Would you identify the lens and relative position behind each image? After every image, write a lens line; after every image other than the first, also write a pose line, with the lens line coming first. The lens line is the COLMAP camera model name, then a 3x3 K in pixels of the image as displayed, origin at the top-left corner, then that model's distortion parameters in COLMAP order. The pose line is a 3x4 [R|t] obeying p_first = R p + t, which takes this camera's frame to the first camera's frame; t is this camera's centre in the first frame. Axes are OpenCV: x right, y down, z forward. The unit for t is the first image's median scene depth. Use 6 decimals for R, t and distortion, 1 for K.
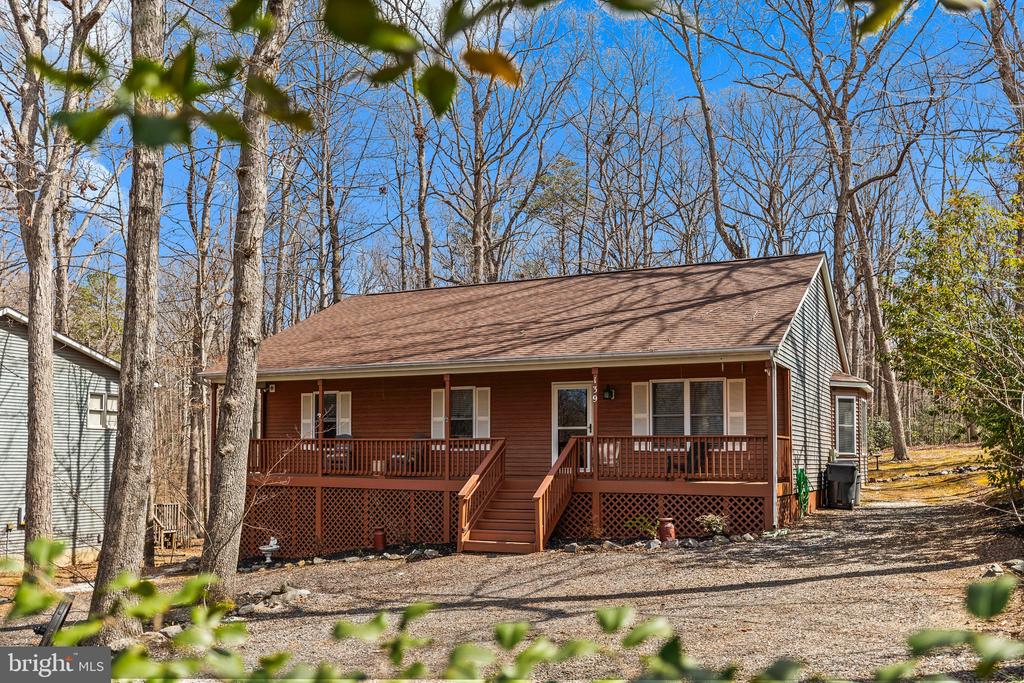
lens RADIAL K [[913.4, 0, 512.0], [0, 913.4, 341.5], [0, 0, 1]] dist [-0.010689, -0.006907]
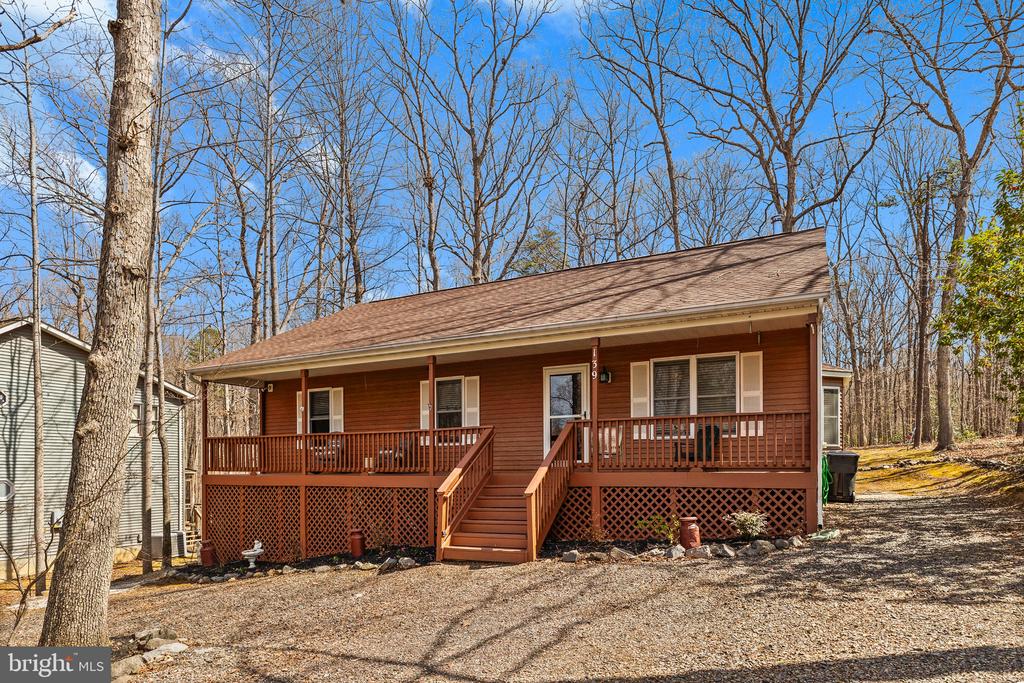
lens RADIAL K [[460.5, 0, 532.4], [0, 460.5, 341.0], [0, 0, 1]] dist [0.002768, 0.000464]
pose [[0.999095, -0.000379, 0.042530, 0.012086], [0.006906, 0.988134, -0.153437, 0.093372], [-0.041967, 0.153592, 0.987243, 0.536451]]
